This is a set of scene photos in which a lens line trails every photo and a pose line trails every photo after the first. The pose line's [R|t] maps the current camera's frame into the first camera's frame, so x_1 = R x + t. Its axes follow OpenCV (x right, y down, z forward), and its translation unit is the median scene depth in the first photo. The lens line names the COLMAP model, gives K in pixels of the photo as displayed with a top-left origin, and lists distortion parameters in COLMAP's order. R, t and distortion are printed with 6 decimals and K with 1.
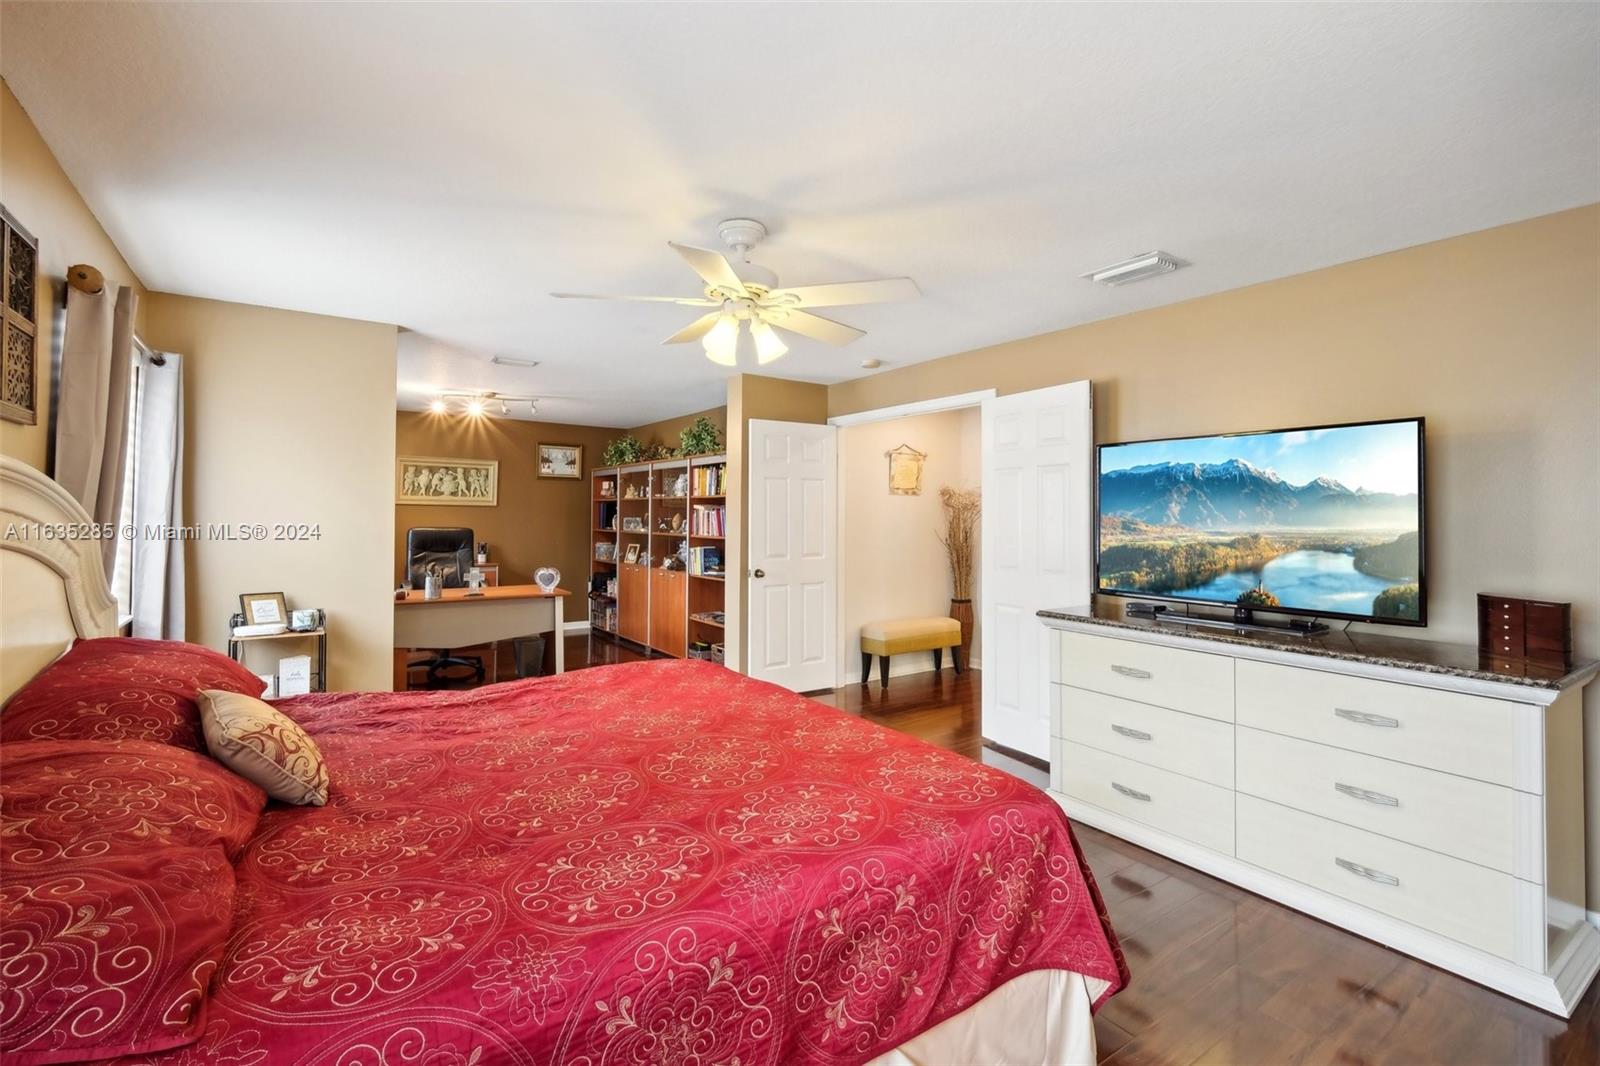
lens RADIAL K [[711.7, 0, 775.5], [0, 711.7, 506.9], [0, 0, 1]] dist [-0.009022, 0.000246]
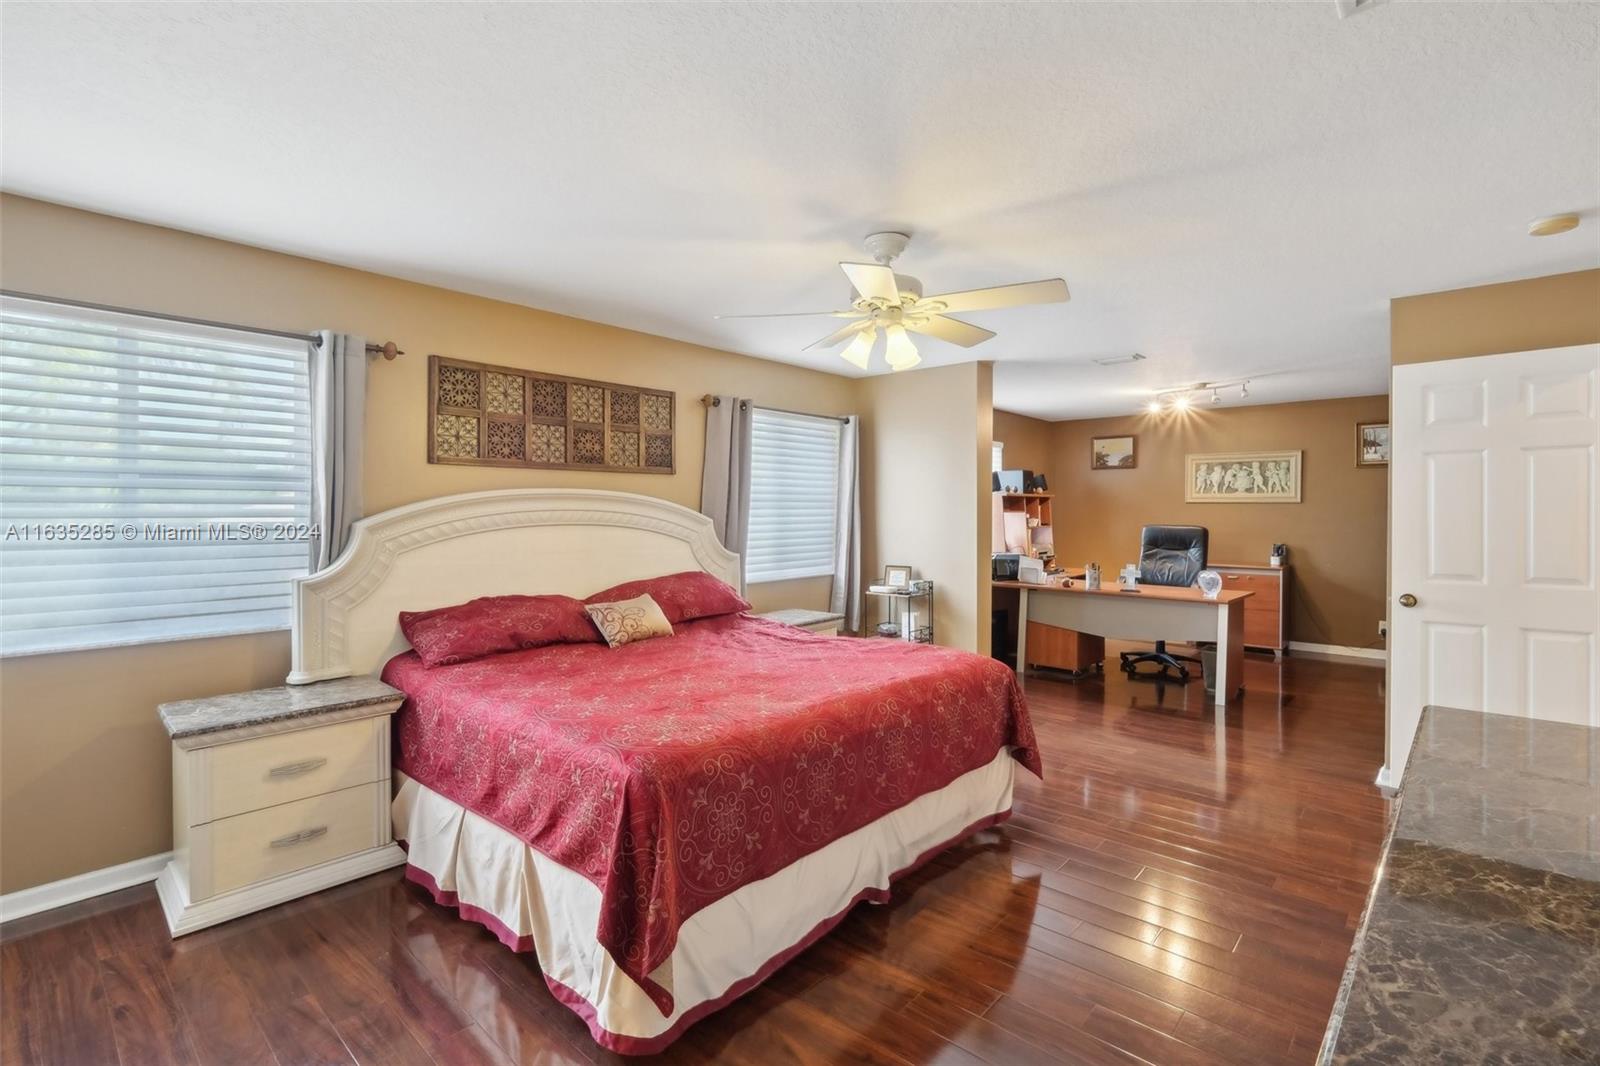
lens RADIAL K [[711.7, 0, 805.7], [0, 711.7, 518.8], [0, 0, 1]] dist [-0.009022, 0.000246]
pose [[0.245638, 0.005109, -0.969348, 0.392367], [0.012437, 0.999887, 0.008421, 0.005213], [0.969282, -0.014124, 0.245547, 0.255764]]
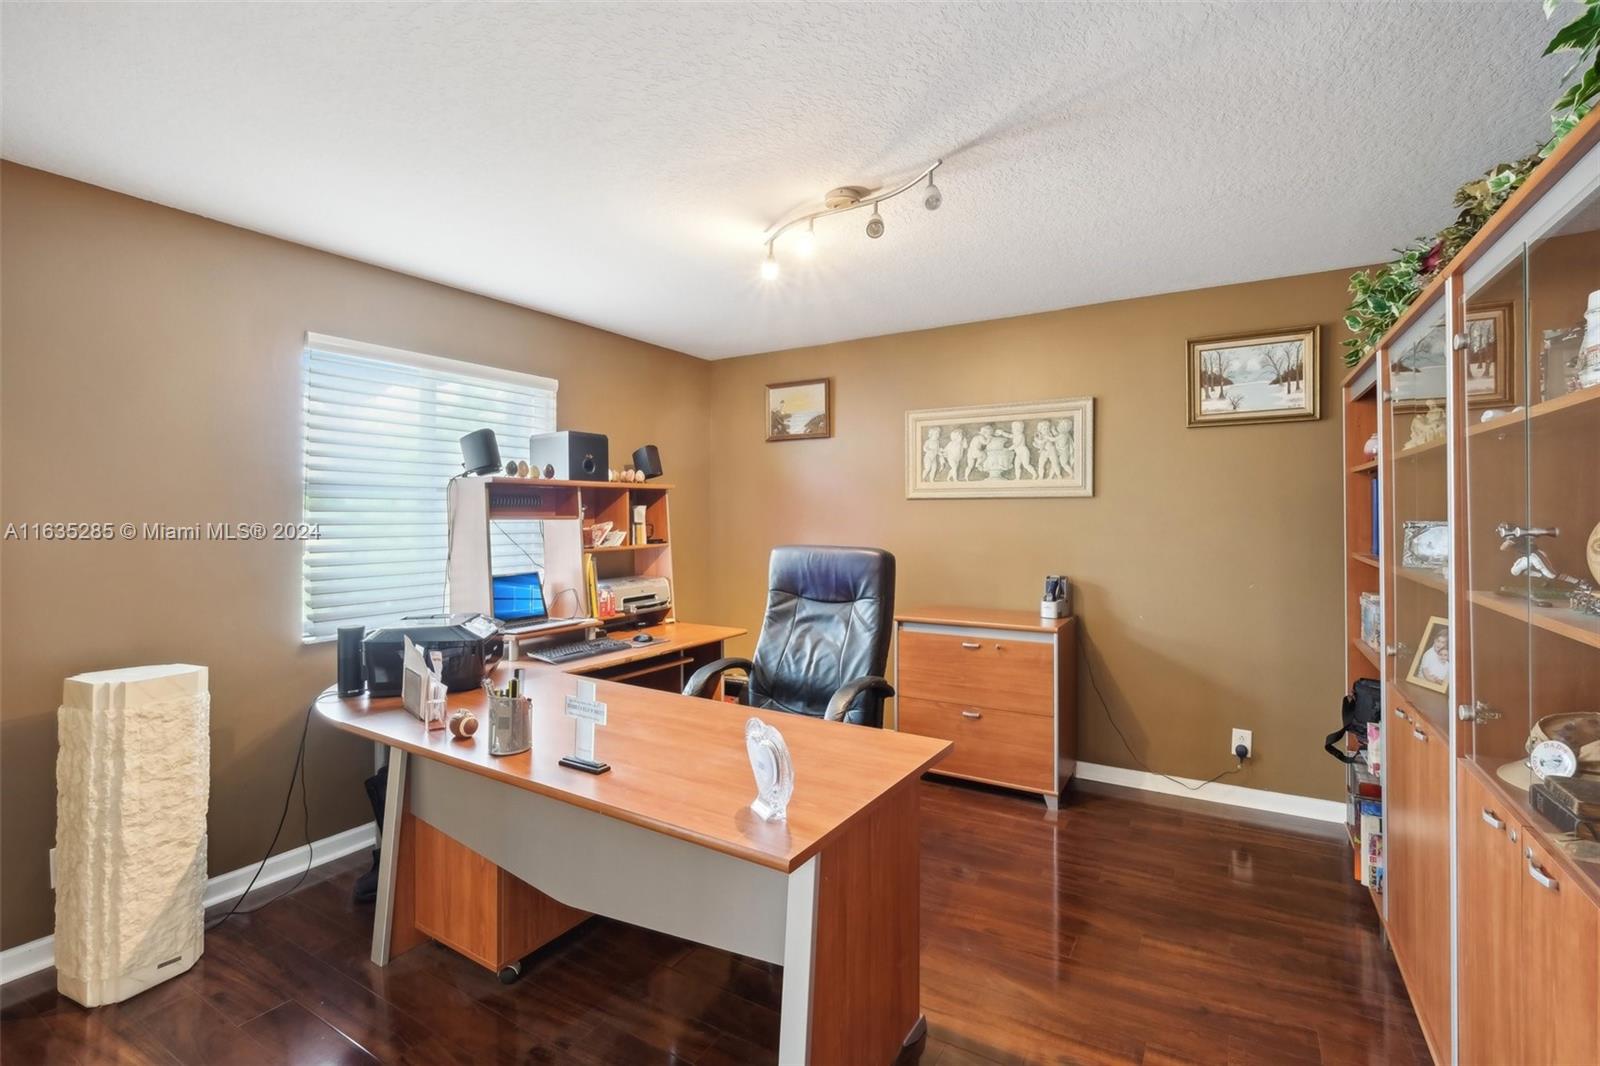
lens RADIAL K [[711.7, 0, 803.3], [0, 711.7, 523.0], [0, 0, 1]] dist [-0.009022, 0.000246]
pose [[0.428971, -0.000104, -0.903318, -0.076681], [0.018983, 0.999780, 0.008900, 0.010723], [0.903119, -0.020966, 0.428879, 0.825462]]
